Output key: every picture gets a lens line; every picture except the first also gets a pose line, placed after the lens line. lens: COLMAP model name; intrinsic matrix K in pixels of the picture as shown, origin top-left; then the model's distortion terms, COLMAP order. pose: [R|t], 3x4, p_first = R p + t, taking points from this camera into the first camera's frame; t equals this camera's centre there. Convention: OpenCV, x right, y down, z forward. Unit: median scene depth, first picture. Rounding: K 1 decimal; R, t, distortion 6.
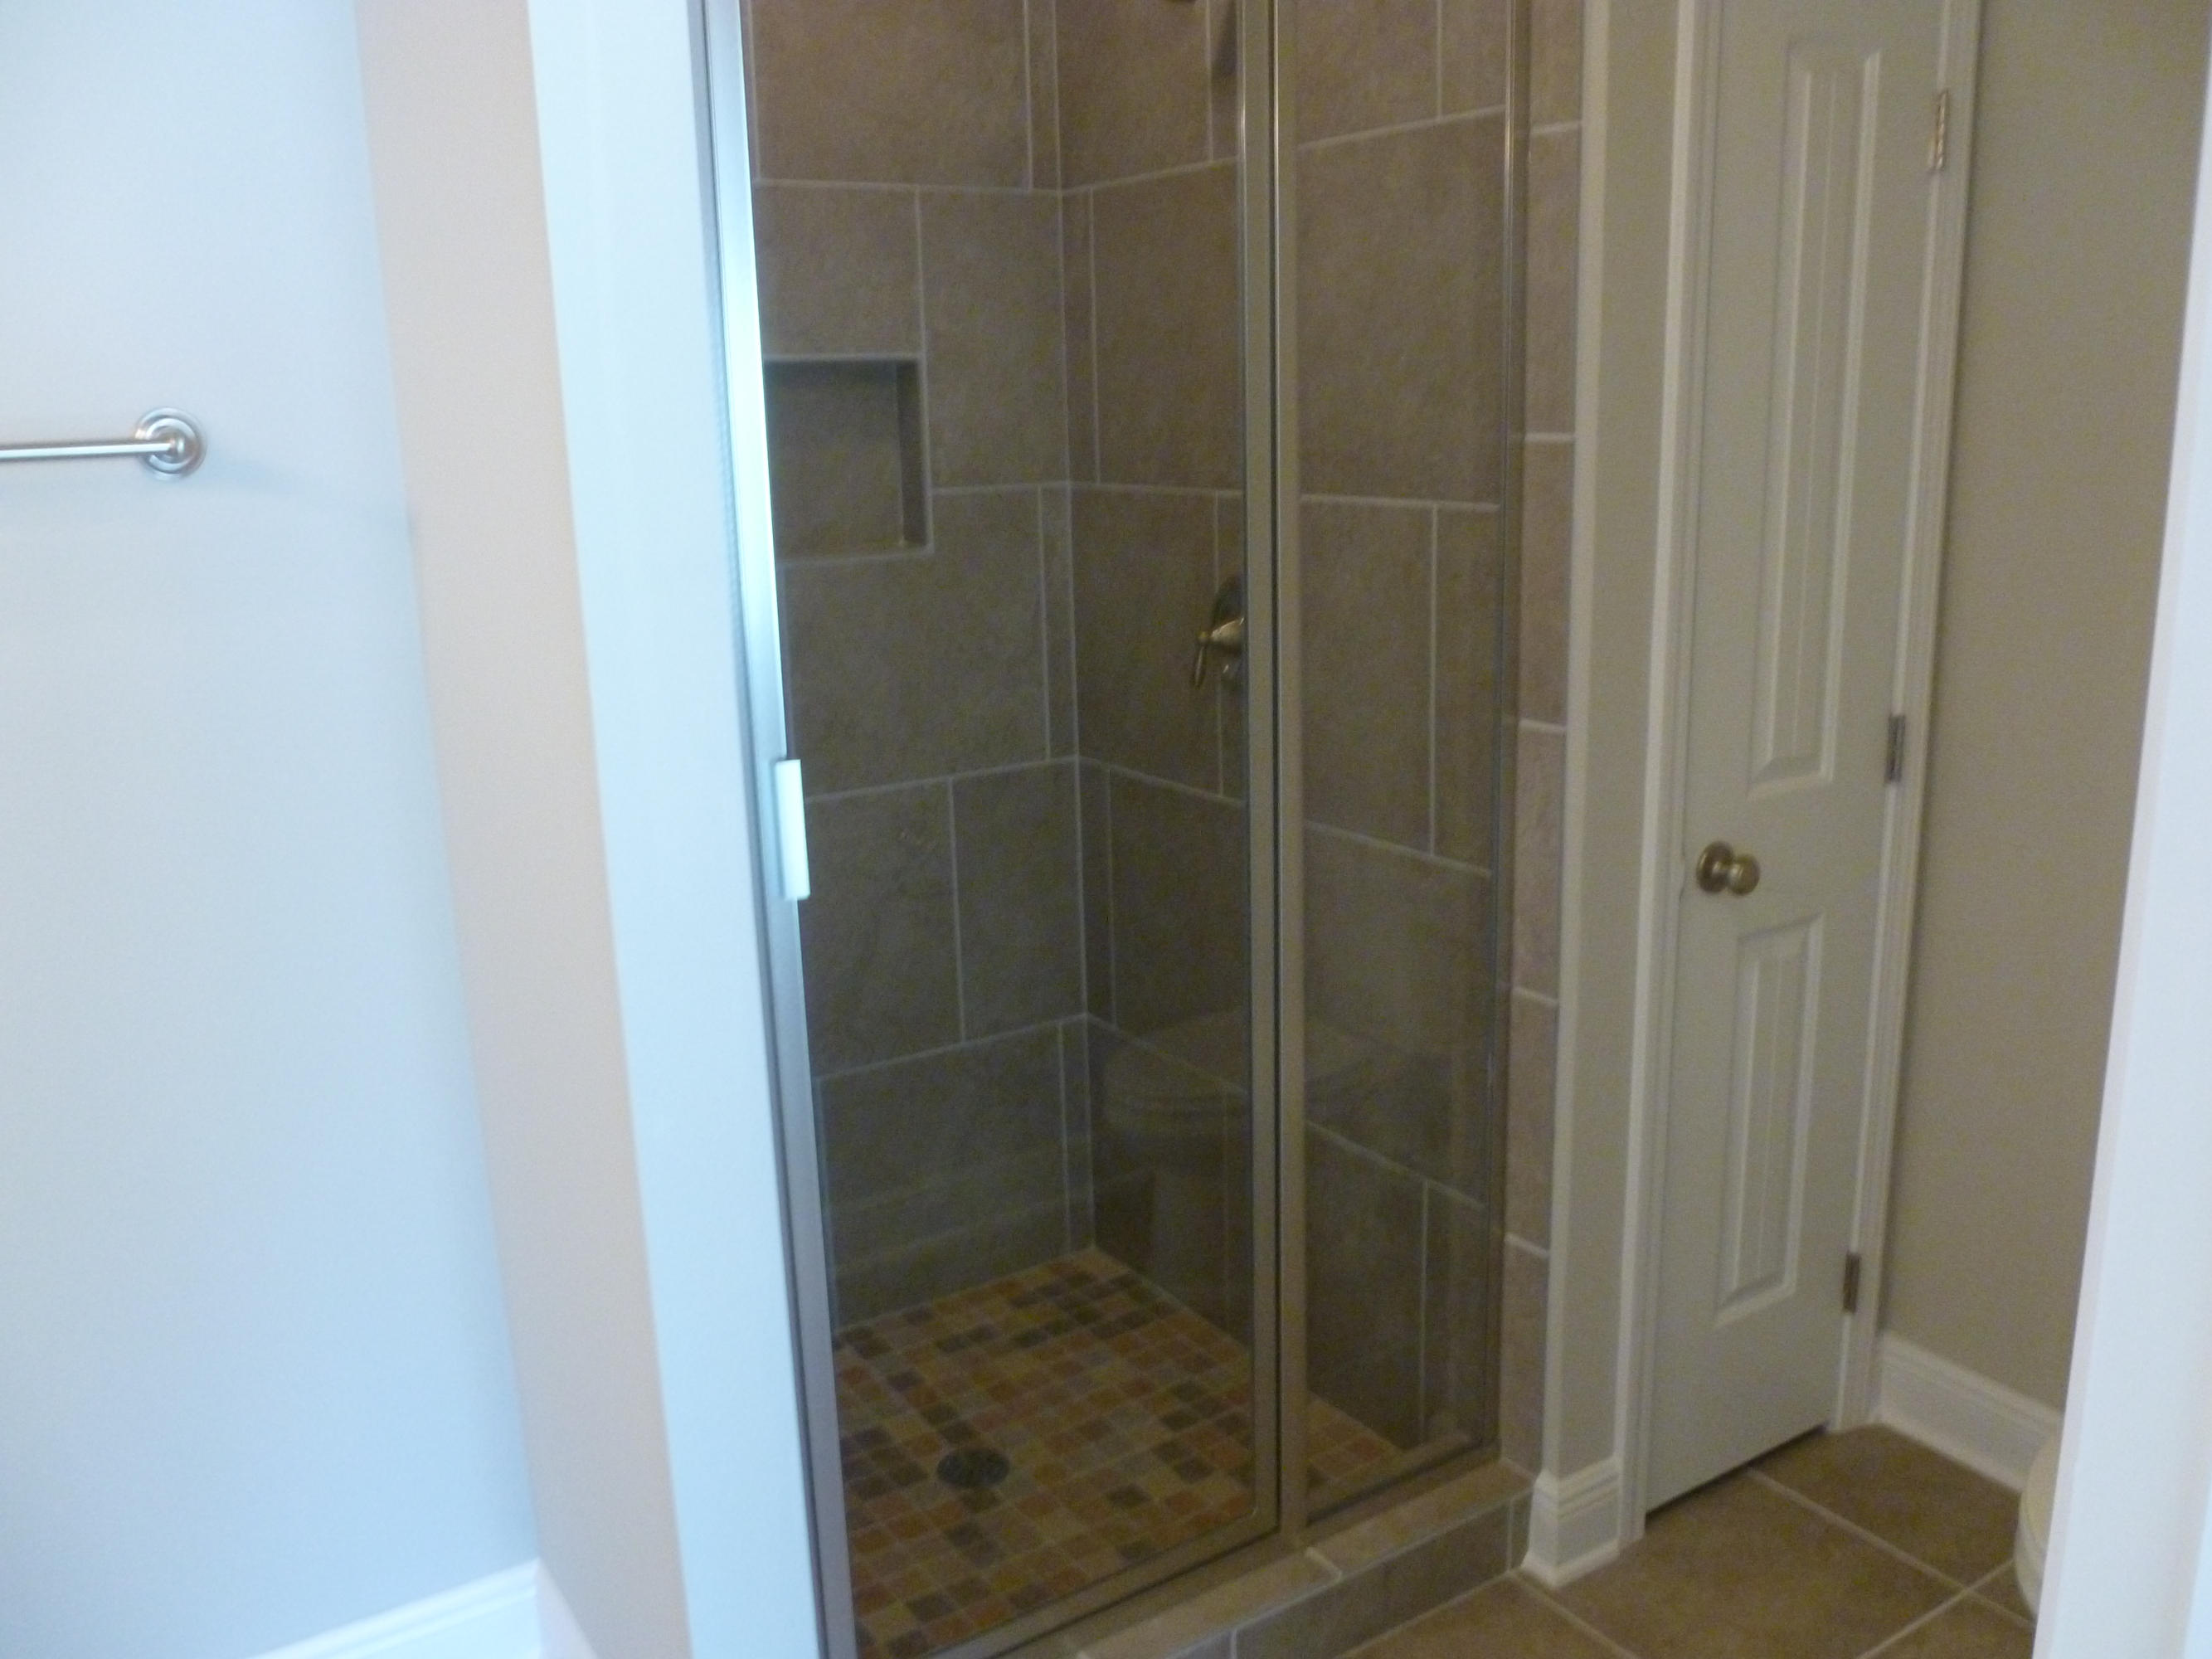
lens RADIAL K [[1796.4, 0, 1106.0], [0, 1796.4, 829.5], [0, 0, 1]] dist [-0.087543, 0.067975]
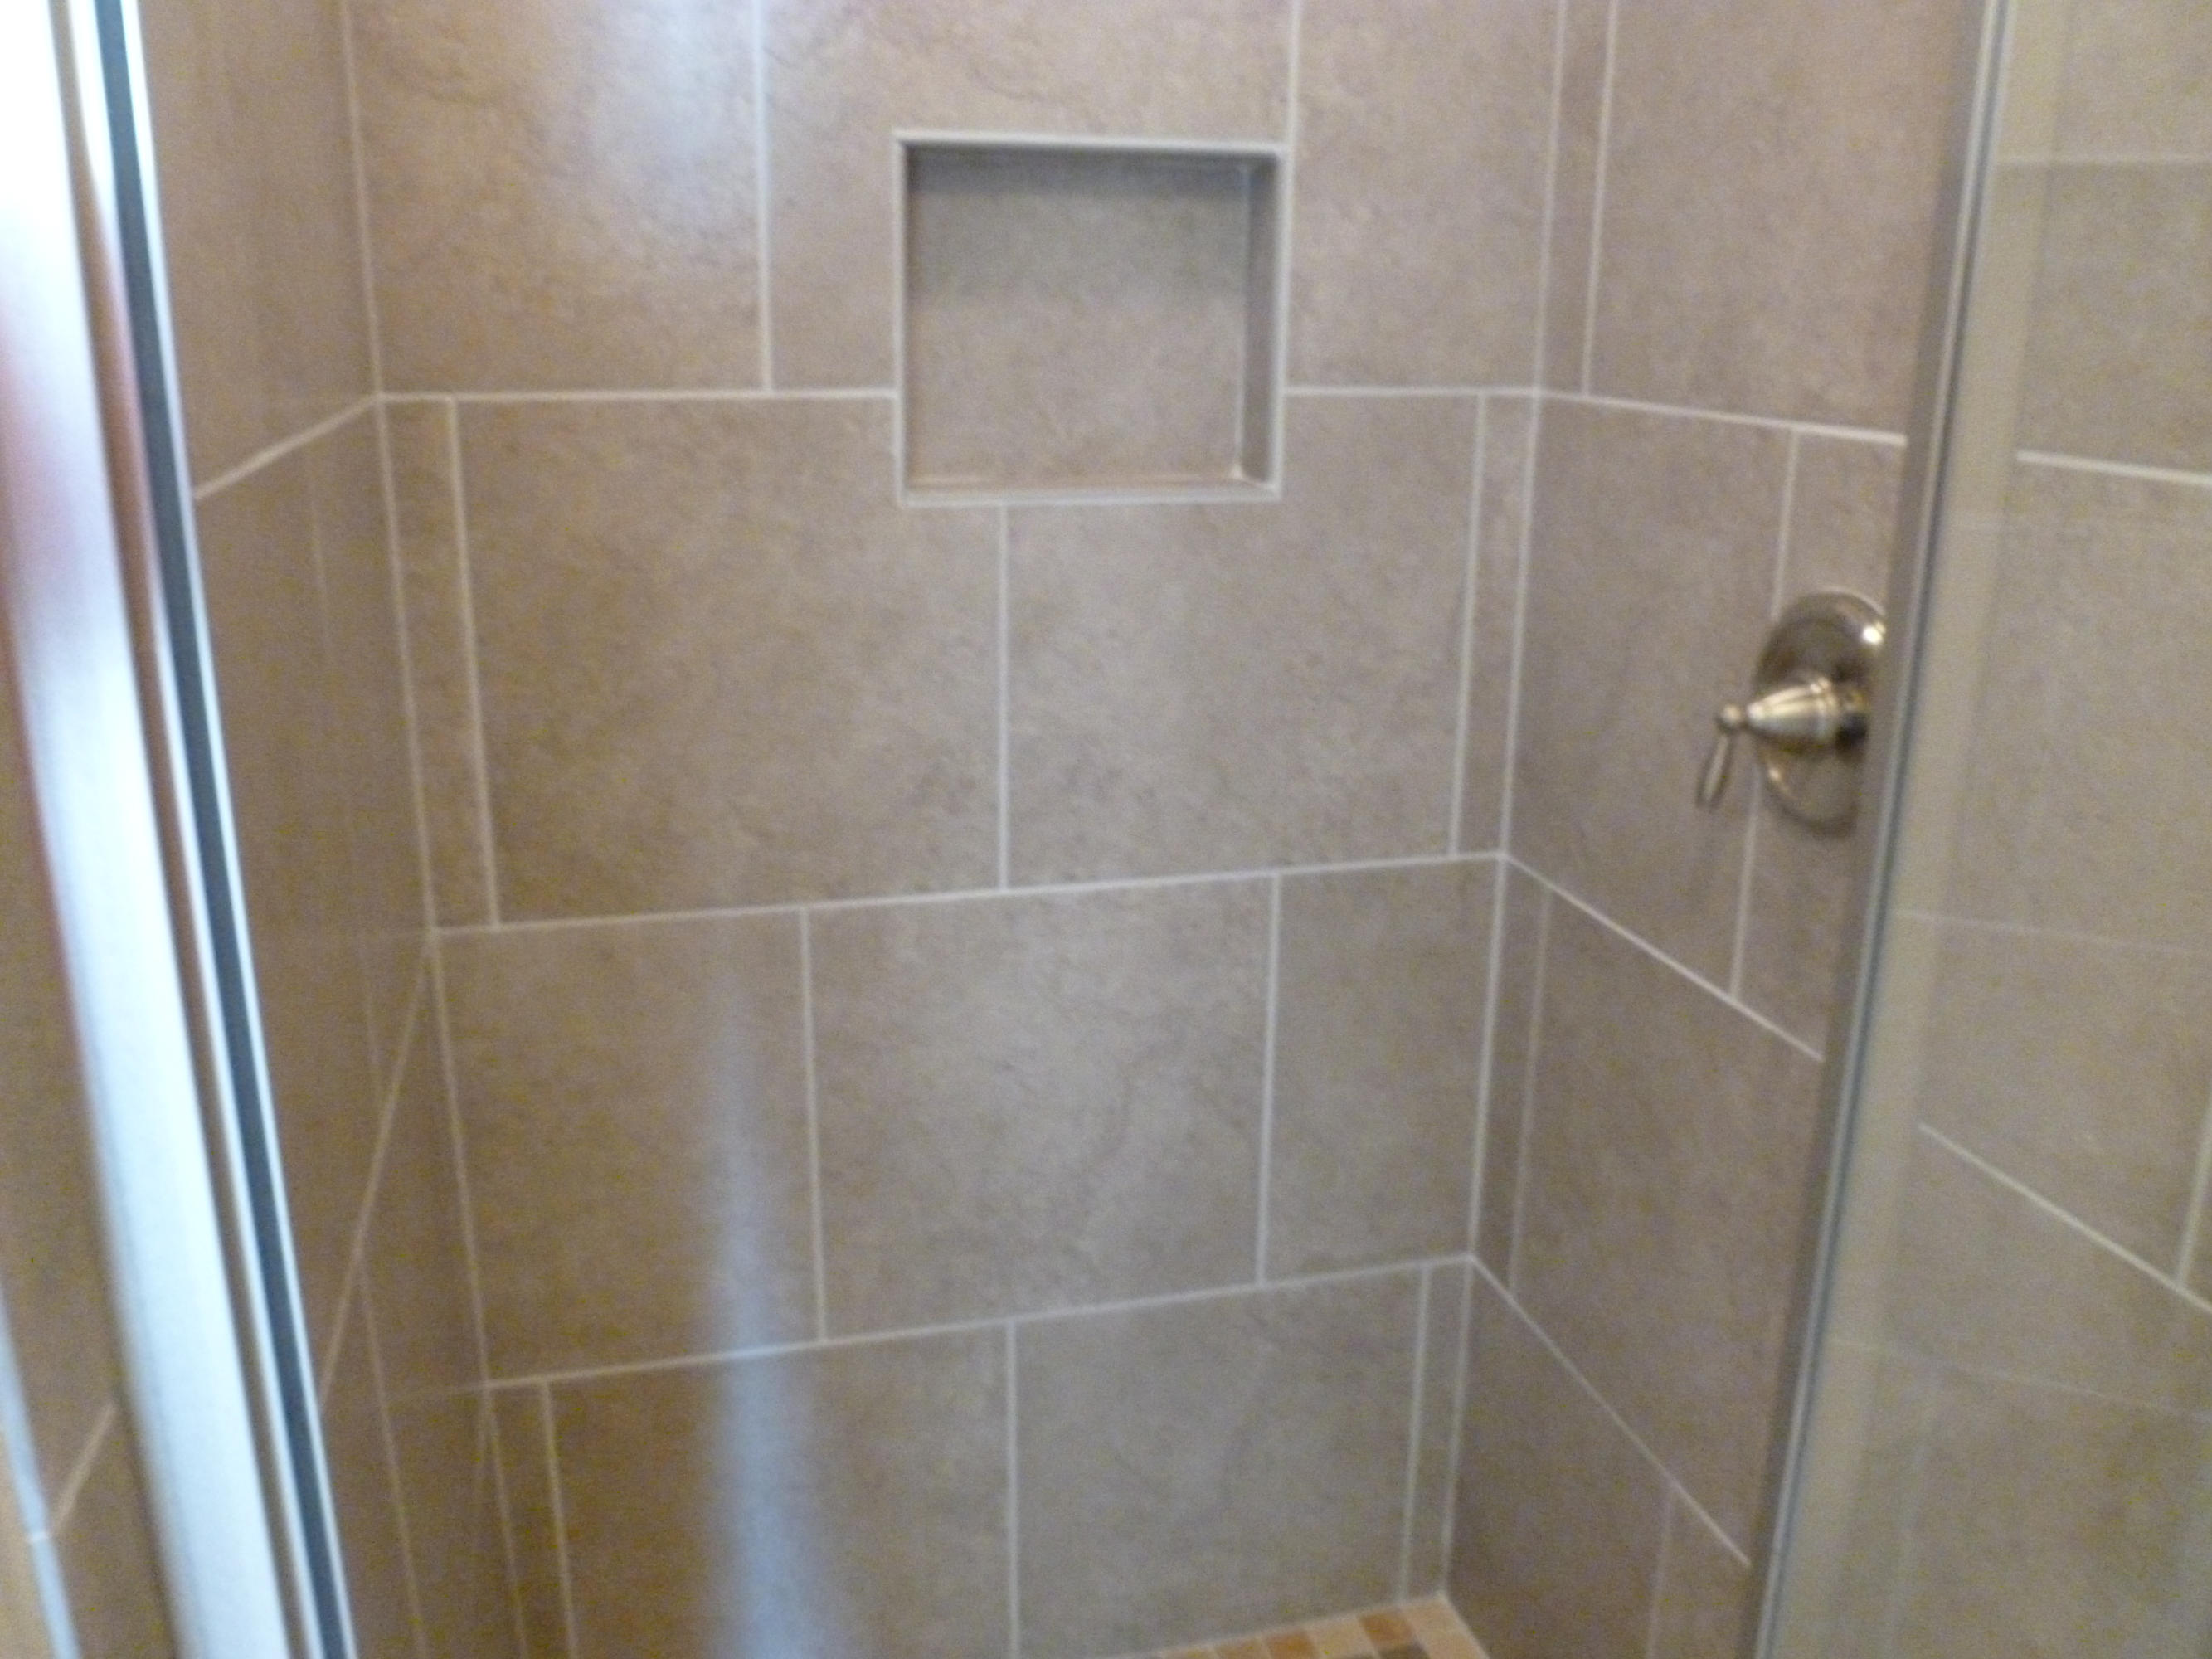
lens RADIAL K [[1796.4, 0, 1106.0], [0, 1796.4, 829.5], [0, 0, 1]] dist [-0.087543, 0.067975]
pose [[0.947719, 0.126193, -0.293093, 0.033449], [-0.110051, 0.991387, 0.070998, -0.080000], [0.299528, -0.035031, 0.953444, 0.413484]]
